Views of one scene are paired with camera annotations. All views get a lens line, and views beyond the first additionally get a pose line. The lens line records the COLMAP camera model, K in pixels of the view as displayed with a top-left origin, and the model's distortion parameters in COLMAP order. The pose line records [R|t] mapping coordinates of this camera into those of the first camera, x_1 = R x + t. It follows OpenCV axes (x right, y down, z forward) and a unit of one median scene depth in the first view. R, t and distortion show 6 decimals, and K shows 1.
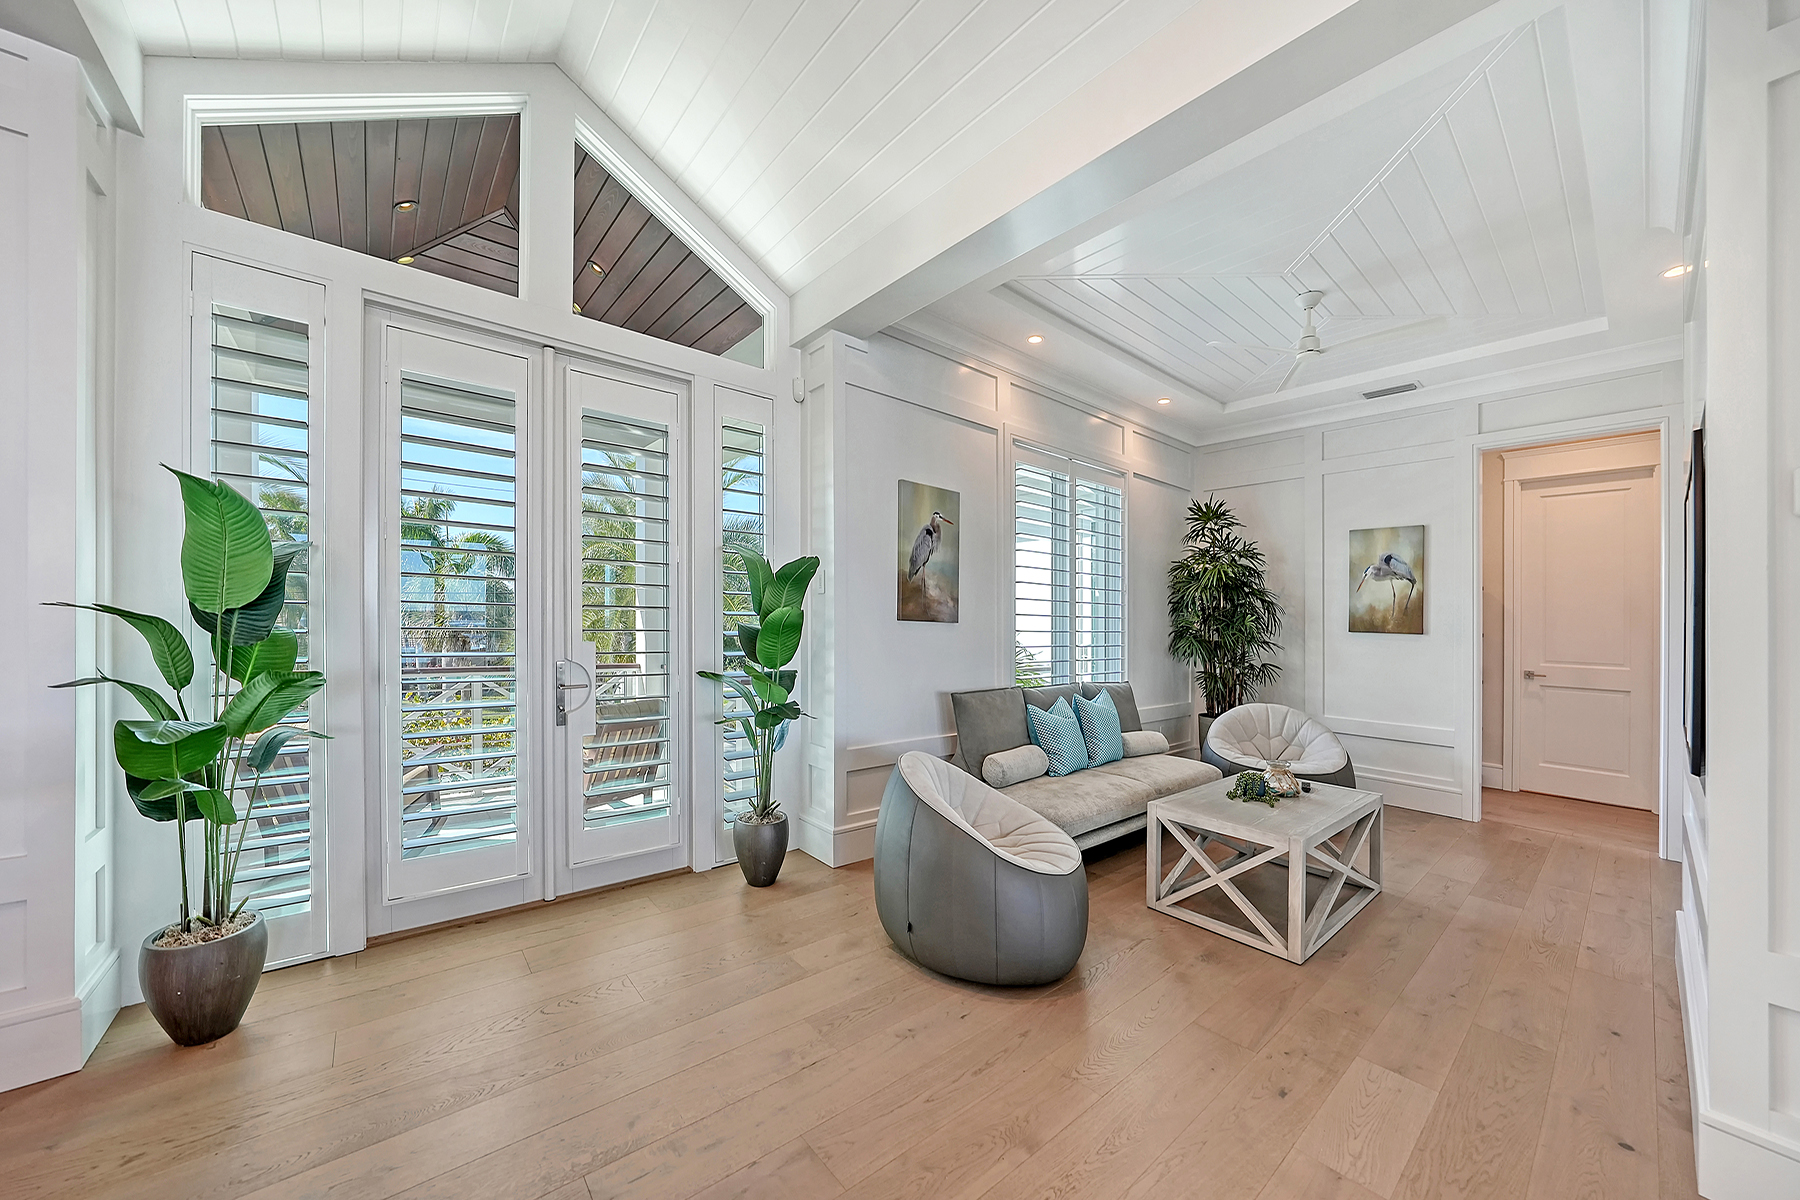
lens RADIAL K [[622.8, 0, 894.0], [0, 622.8, 615.7], [0, 0, 1]] dist [-0.020038, 0.000588]
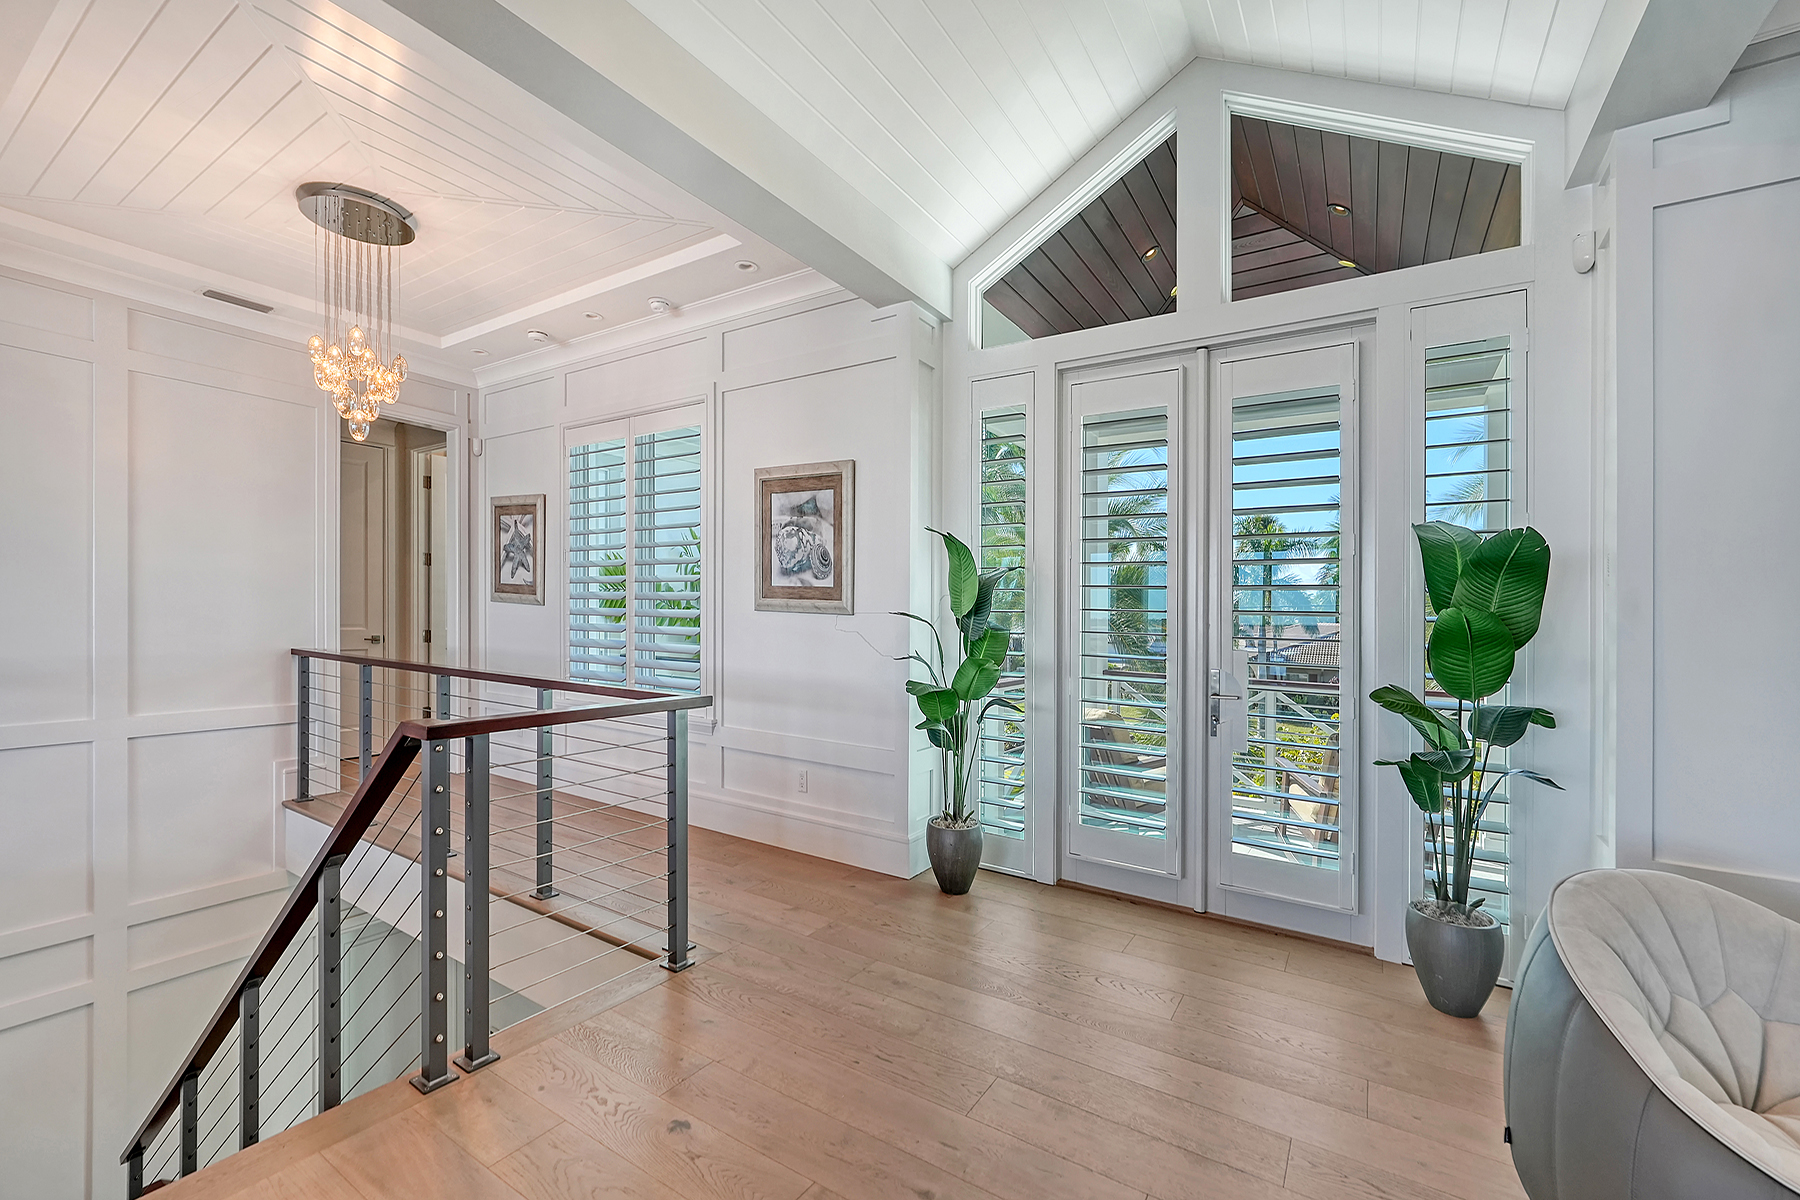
lens RADIAL K [[754.7, 0, 886.5], [0, 754.7, 614.7], [0, 0, 1]] dist [-0.003197, 0.000942]
pose [[0.303101, -0.009037, -0.952915, 0.464588], [-0.006365, 0.999914, -0.011508, 0.007427], [0.952937, 0.009553, 0.303018, 0.171452]]
